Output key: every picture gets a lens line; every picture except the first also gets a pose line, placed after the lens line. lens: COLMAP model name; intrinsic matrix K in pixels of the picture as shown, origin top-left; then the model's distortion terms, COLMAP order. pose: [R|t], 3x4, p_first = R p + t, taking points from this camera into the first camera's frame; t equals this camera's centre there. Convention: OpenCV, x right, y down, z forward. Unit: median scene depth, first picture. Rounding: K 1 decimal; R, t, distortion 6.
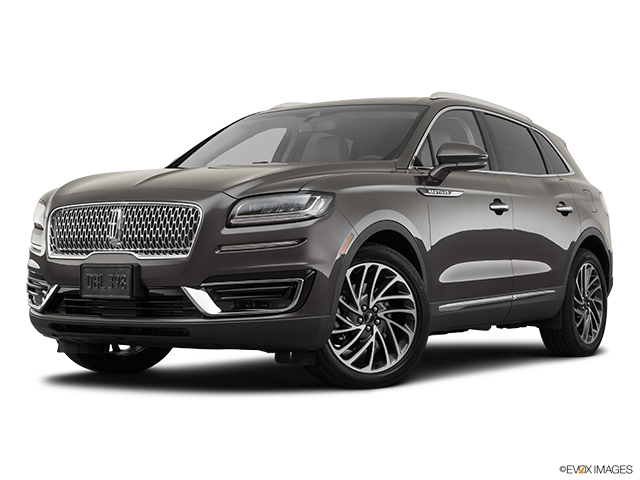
lens RADIAL K [[1219.2, 0, 323.5], [0, 1219.2, 239.0], [0, 0, 1]] dist [-0.034321, 0.000000]
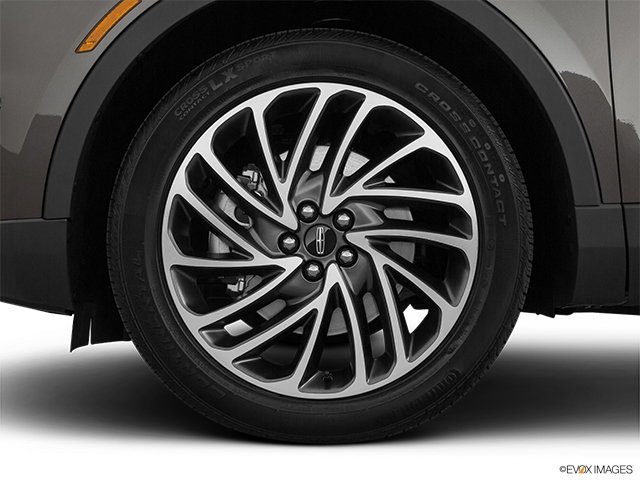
lens RADIAL K [[840.6, 0, 316.2], [0, 840.6, 239.8], [0, 0, 1]] dist [0.042436, 0.000000]
pose [[0.852904, 0.109010, -0.510560, 0.160214], [-0.115052, 0.993161, 0.019853, 0.059428], [0.509232, 0.041808, 0.859613, 0.789143]]
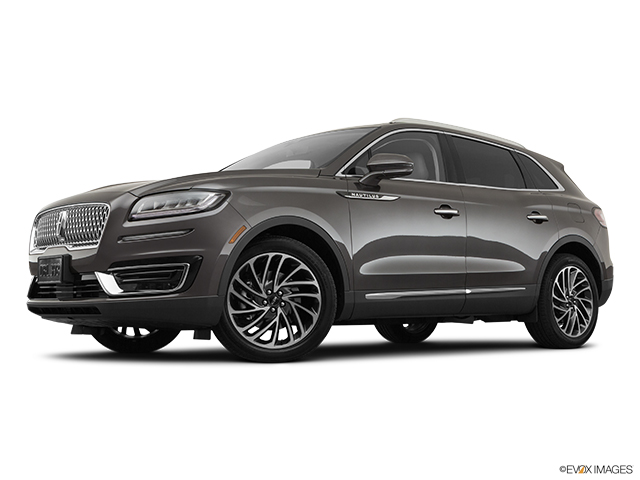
lens RADIAL K [[840.6, 0, 319.8], [0, 840.6, 245.6], [0, 0, 1]] dist [0.042436, 0.000000]
pose [[0.960666, -0.023979, -0.276669, 0.299384], [0.011057, 0.998778, -0.048173, 0.051398], [0.277486, 0.043220, 0.959757, 0.246992]]
